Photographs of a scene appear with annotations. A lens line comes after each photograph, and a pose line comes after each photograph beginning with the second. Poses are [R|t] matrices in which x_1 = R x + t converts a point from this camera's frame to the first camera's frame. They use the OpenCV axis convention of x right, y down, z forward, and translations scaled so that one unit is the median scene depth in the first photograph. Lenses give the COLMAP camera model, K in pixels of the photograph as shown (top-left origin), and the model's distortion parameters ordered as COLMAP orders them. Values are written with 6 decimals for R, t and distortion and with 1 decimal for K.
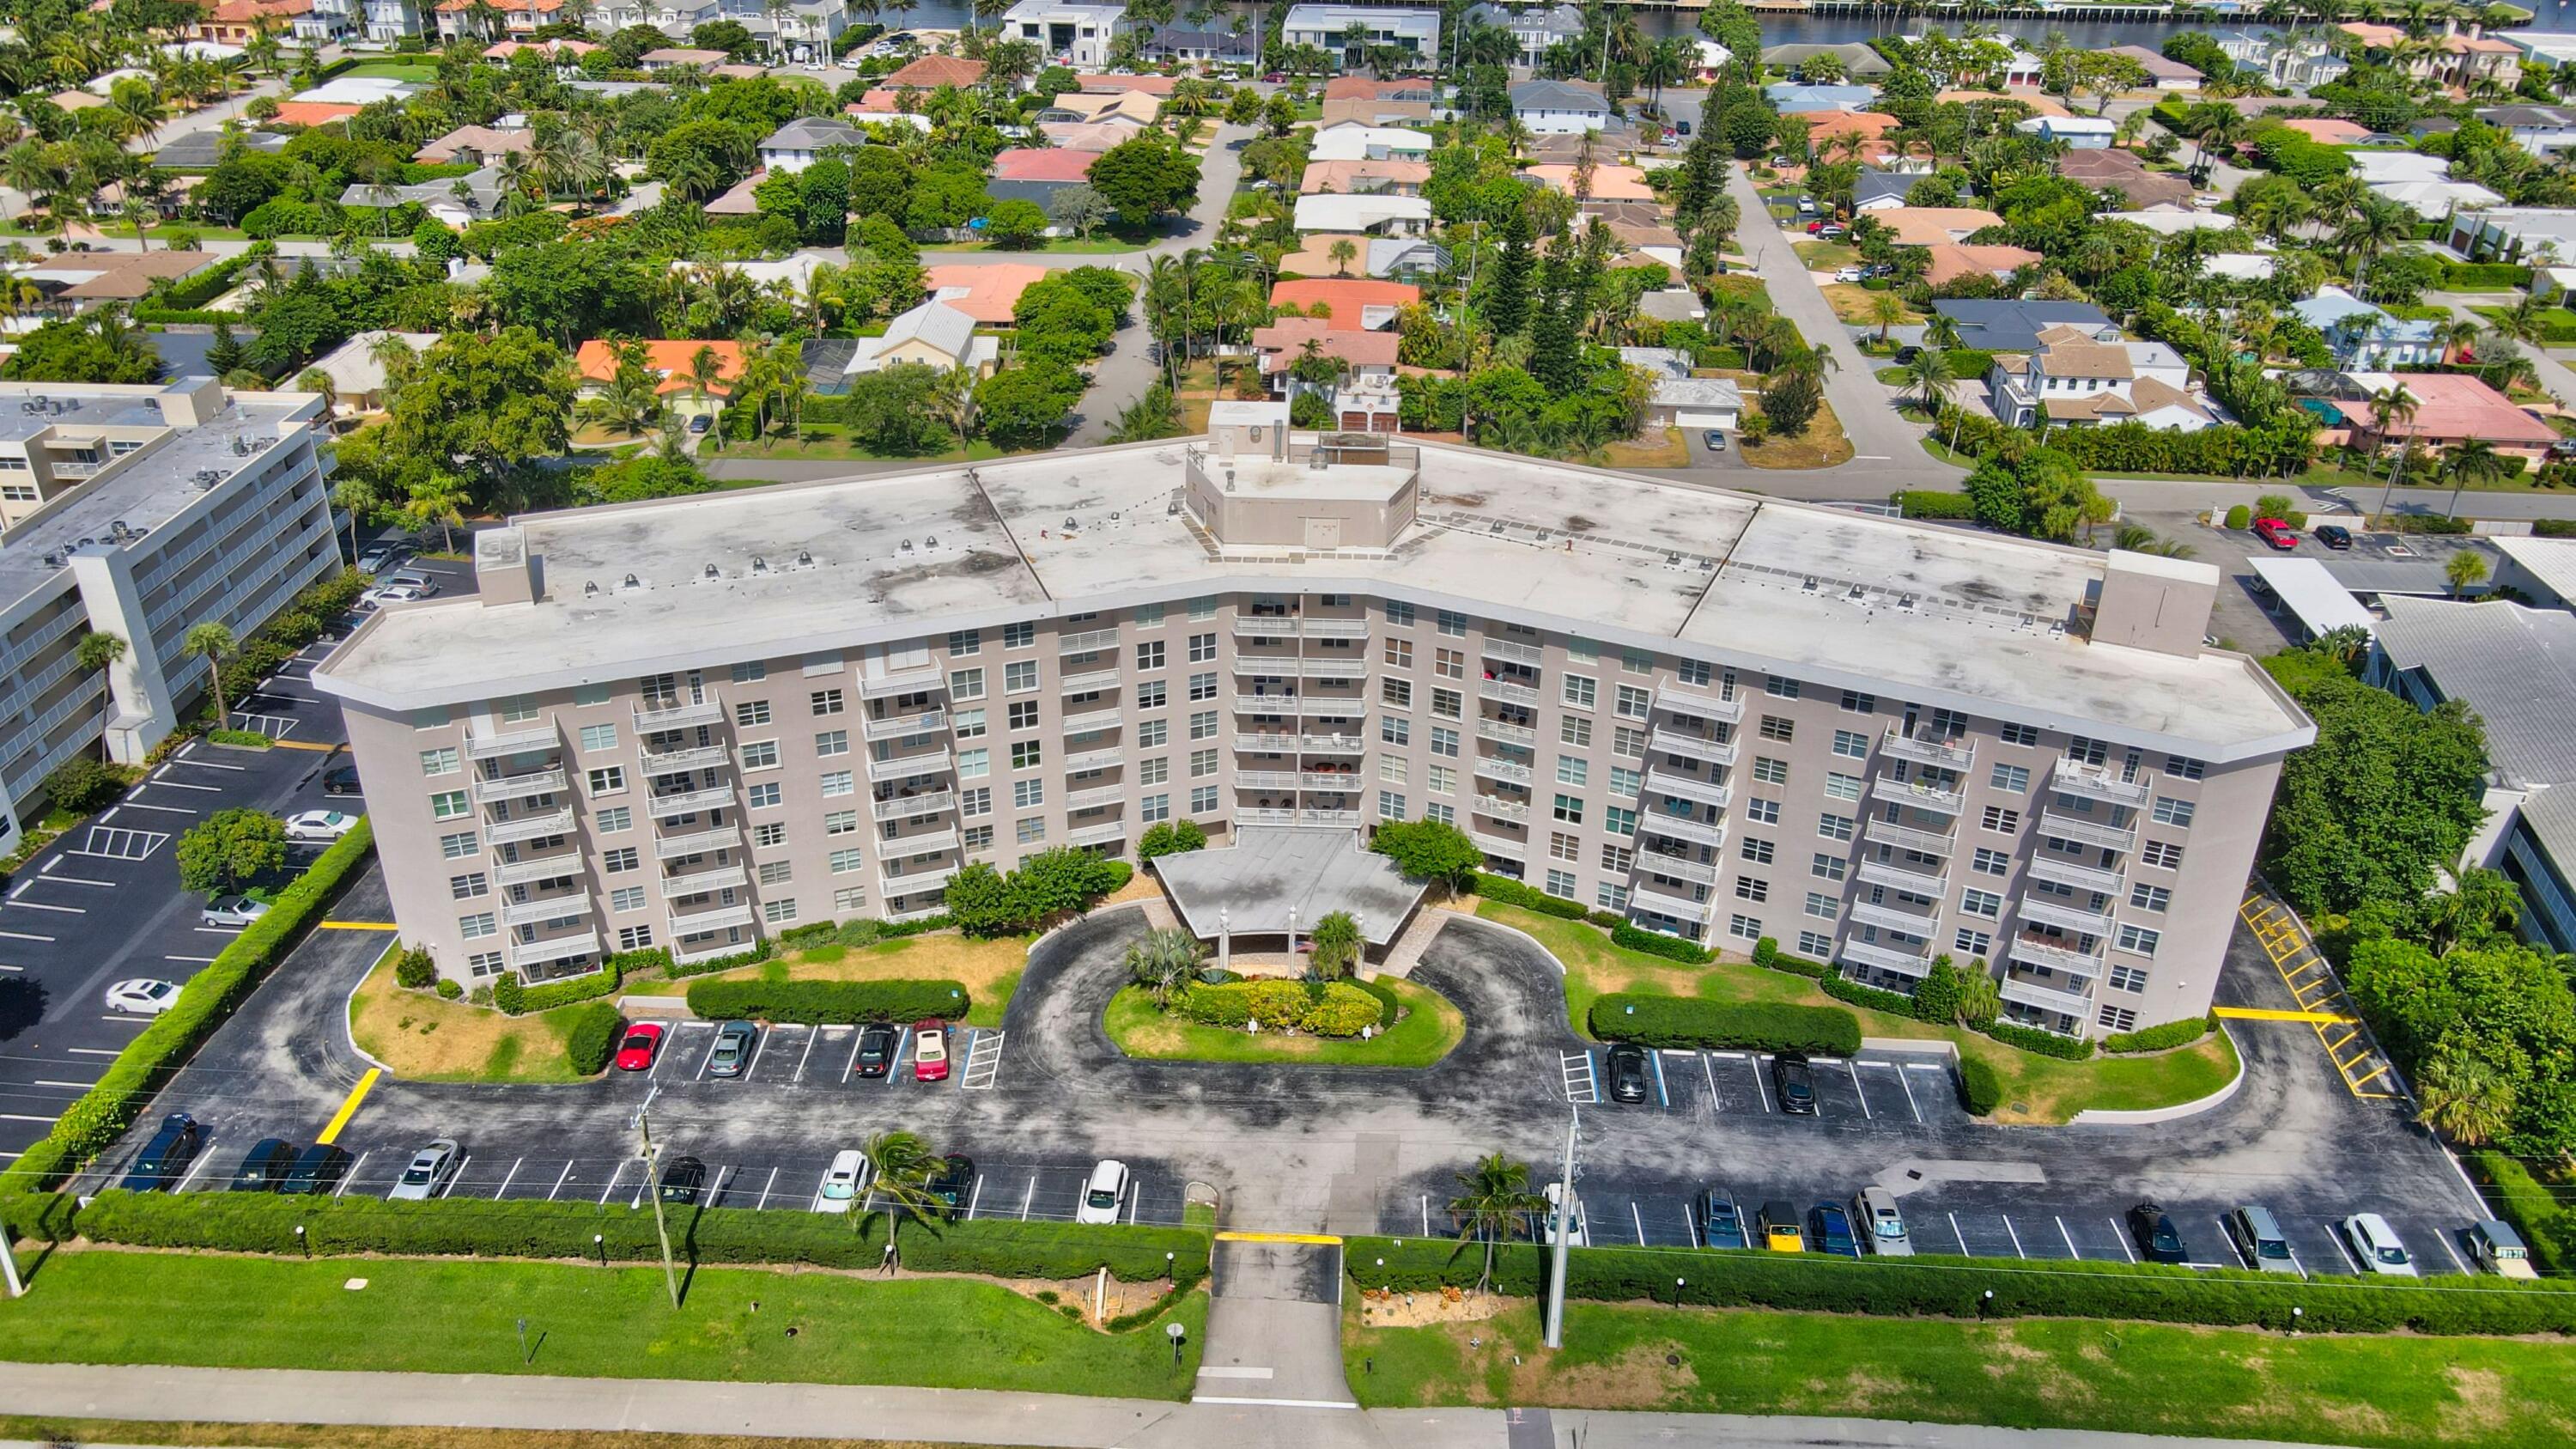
lens RADIAL K [[1915.4, 0, 1271.4], [0, 1915.4, 726.9], [0, 0, 1]] dist [-0.017176, 0.054694]
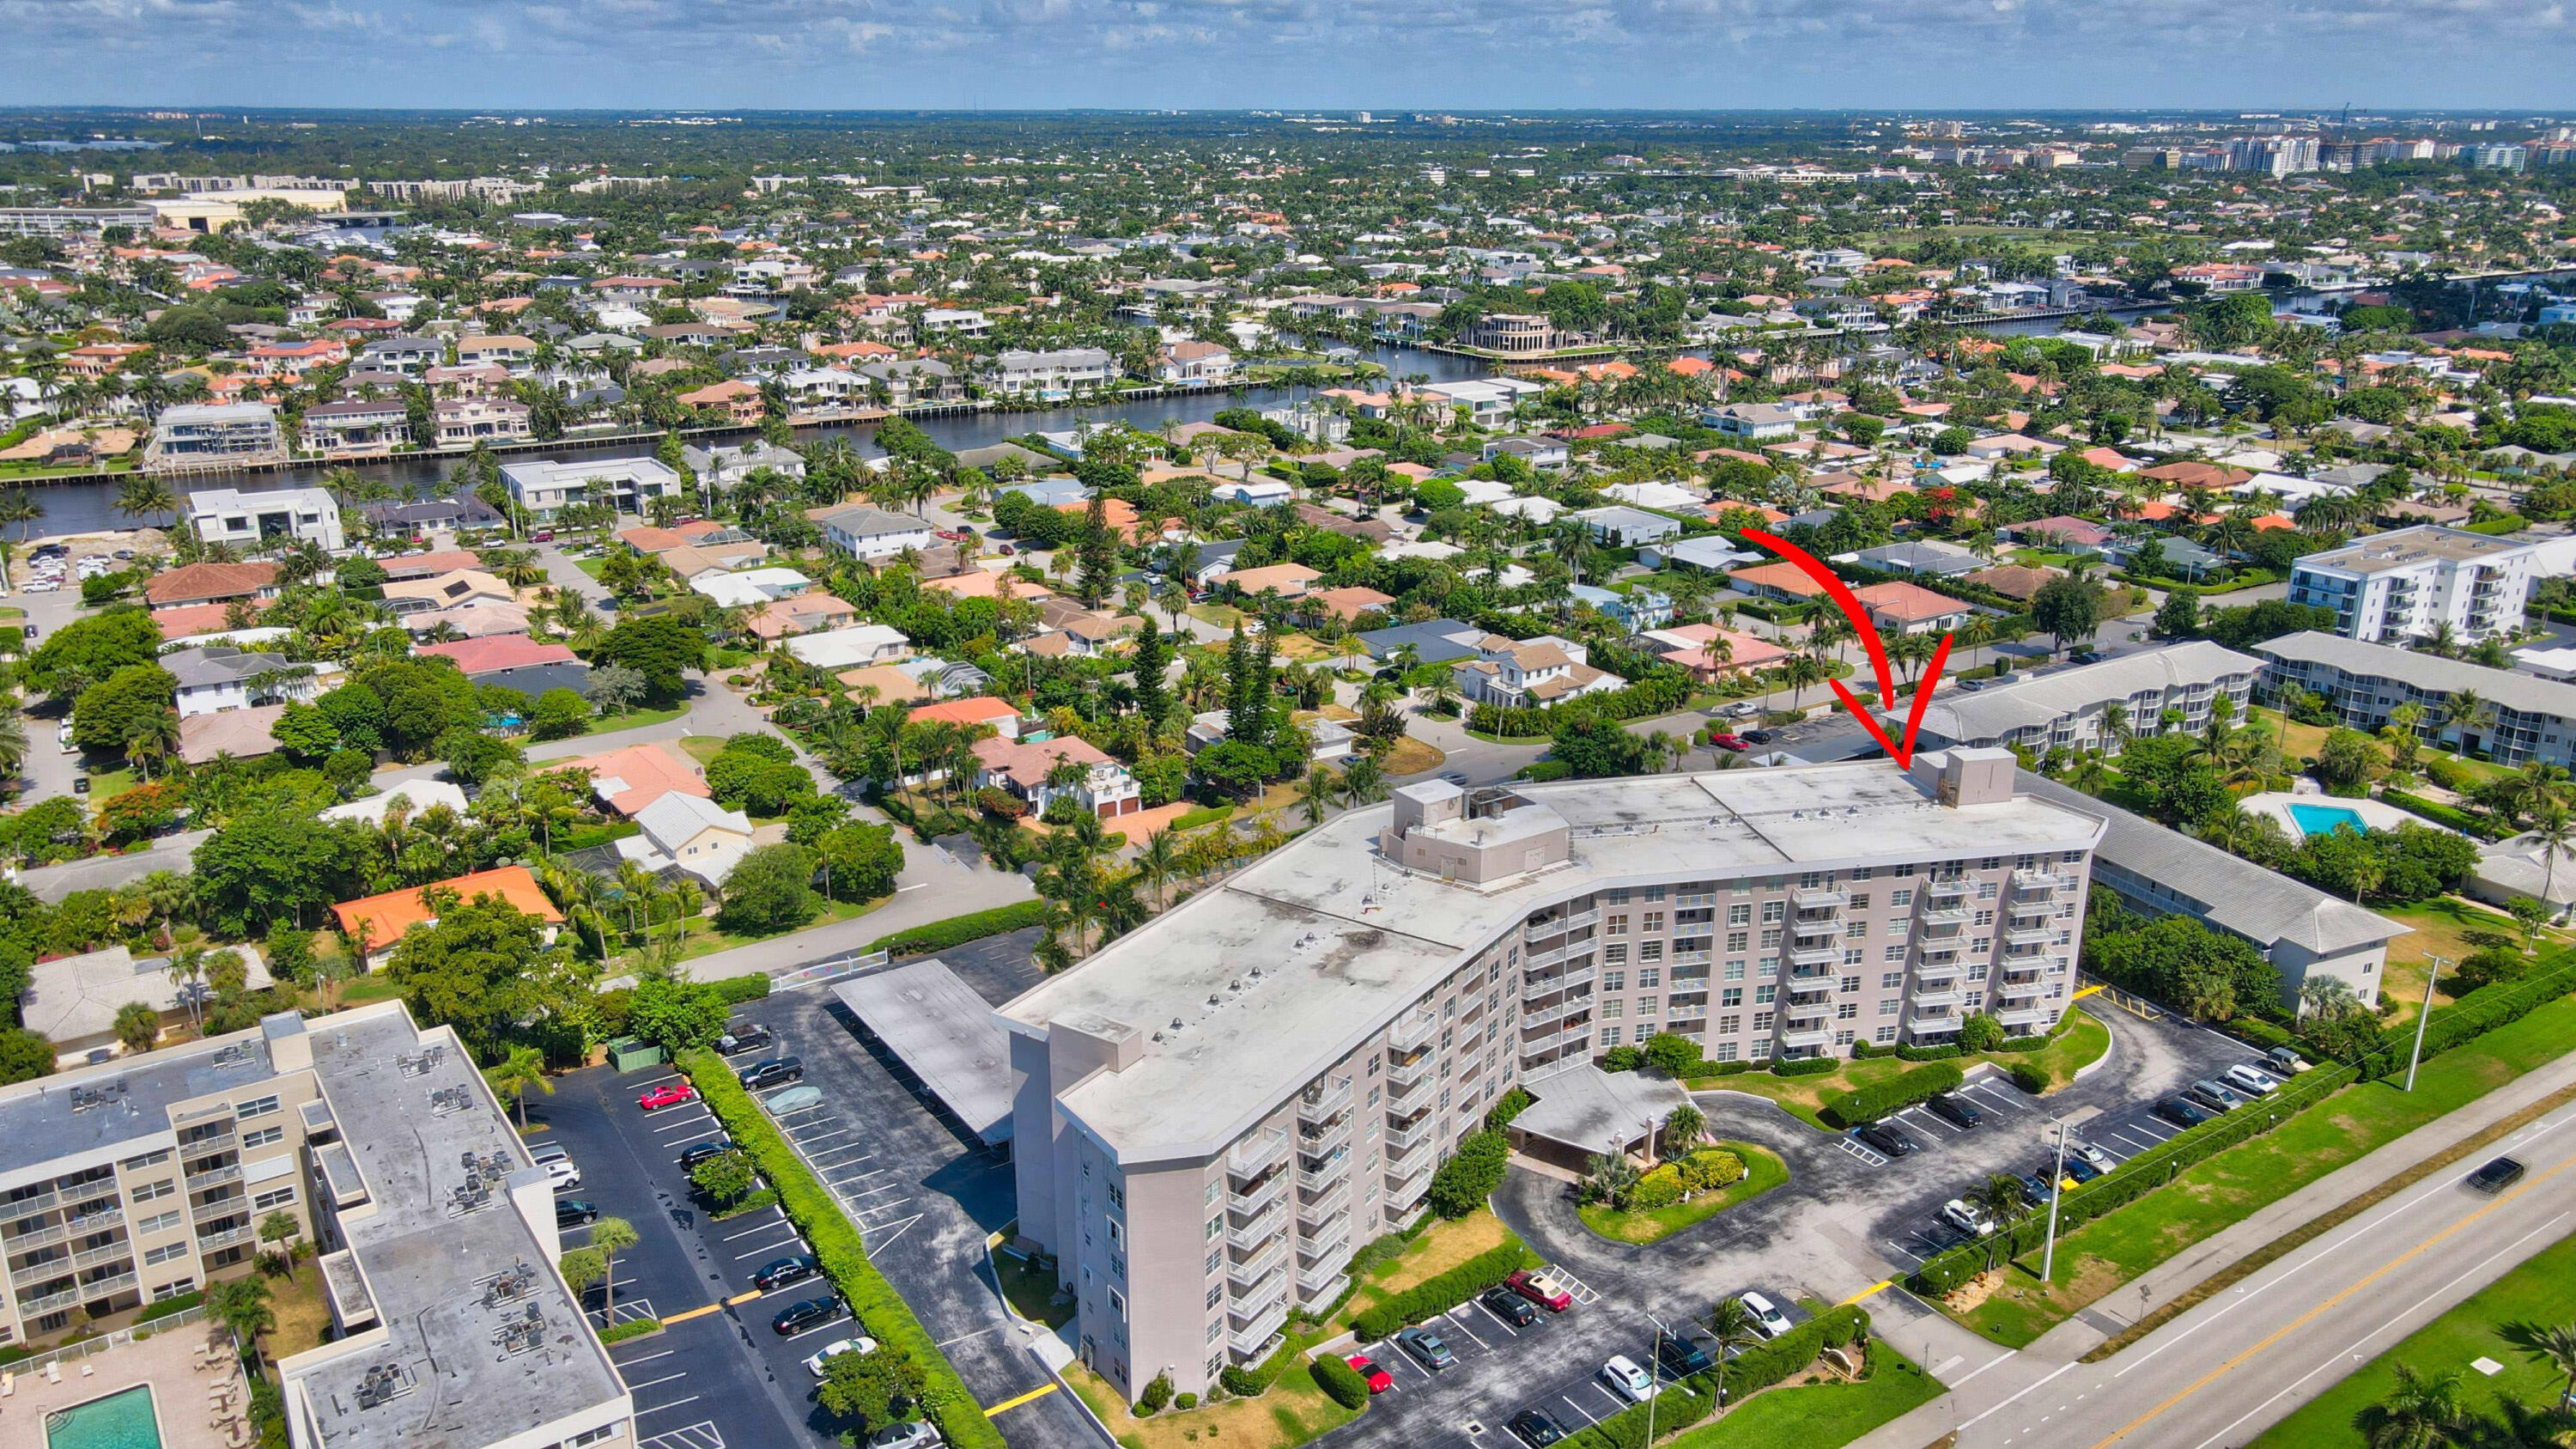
lens RADIAL K [[1904.3, 0, 1274.8], [0, 1904.3, 727.9], [0, 0, 1]] dist [-0.011882, 0.060640]
pose [[0.801573, -0.193190, 0.565825, -0.920783], [0.290085, 0.953173, -0.085506, -0.132451], [-0.522810, 0.232676, 0.820080, -0.066068]]
